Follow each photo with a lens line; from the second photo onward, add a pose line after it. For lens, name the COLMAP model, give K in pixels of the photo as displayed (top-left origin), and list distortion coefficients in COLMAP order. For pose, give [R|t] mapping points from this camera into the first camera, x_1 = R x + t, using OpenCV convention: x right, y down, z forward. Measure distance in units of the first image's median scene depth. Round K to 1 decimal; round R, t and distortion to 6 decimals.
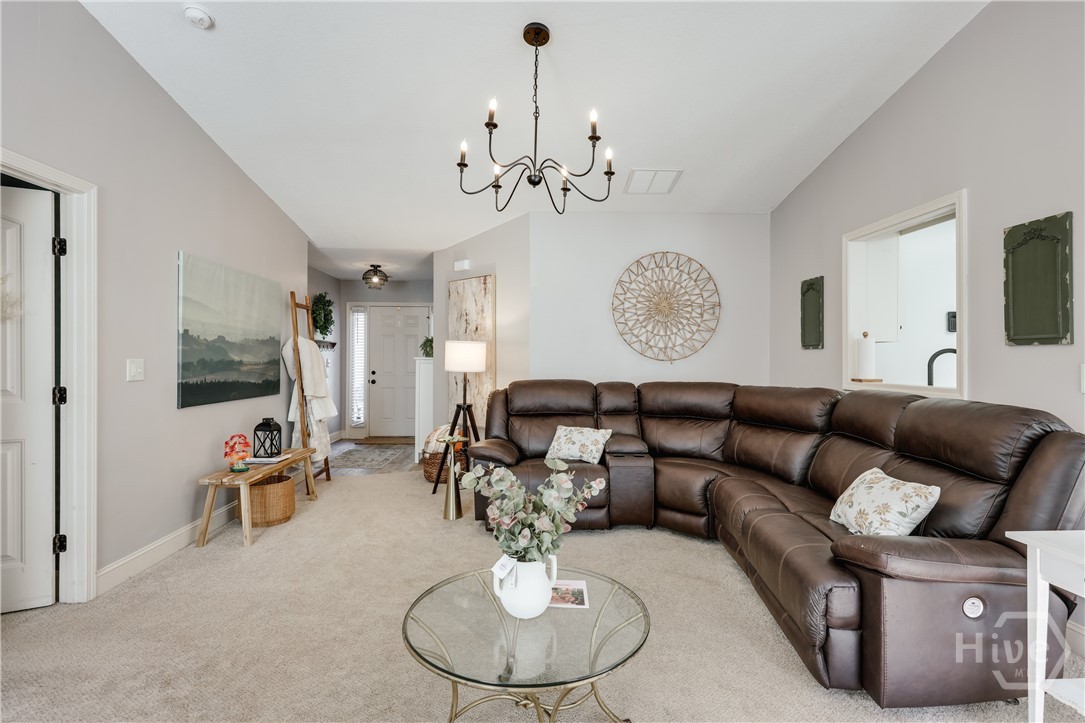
lens RADIAL K [[523.0, 0, 583.6], [0, 523.0, 360.1], [0, 0, 1]] dist [0.000244, -0.000254]
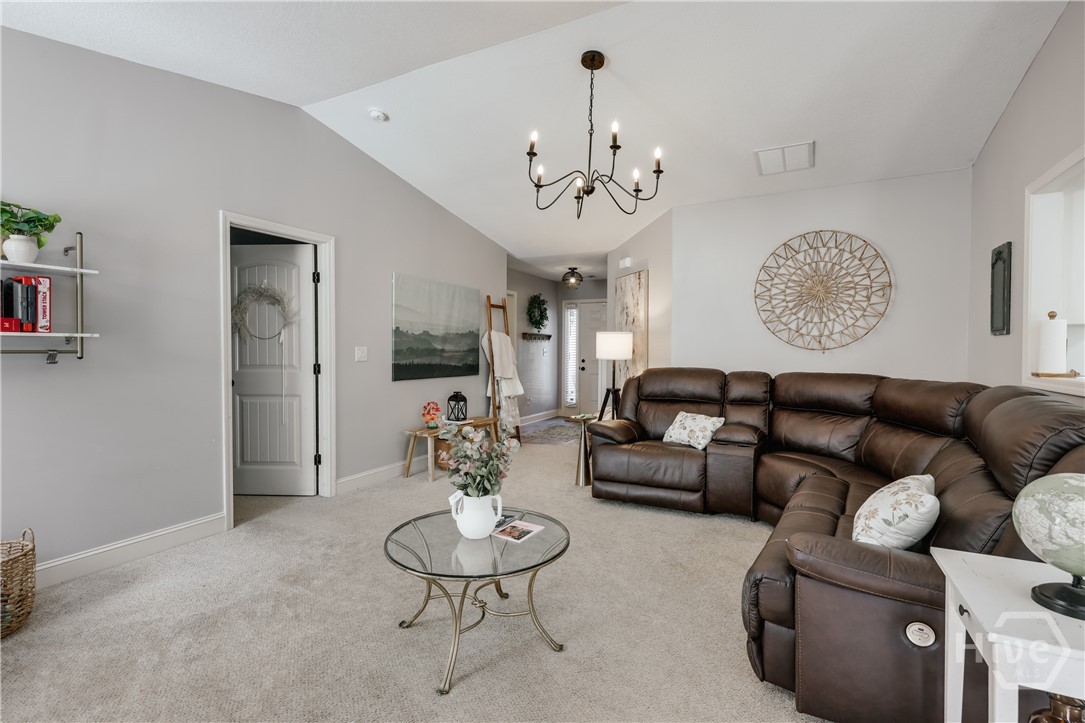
lens RADIAL K [[523.0, 0, 579.2], [0, 523.0, 361.5], [0, 0, 1]] dist [0.000244, -0.000254]
pose [[0.867321, 0.012501, -0.497593, 0.336212], [-0.003000, 0.999798, 0.019888, 0.006070], [0.497741, -0.015757, 0.867183, -0.005481]]
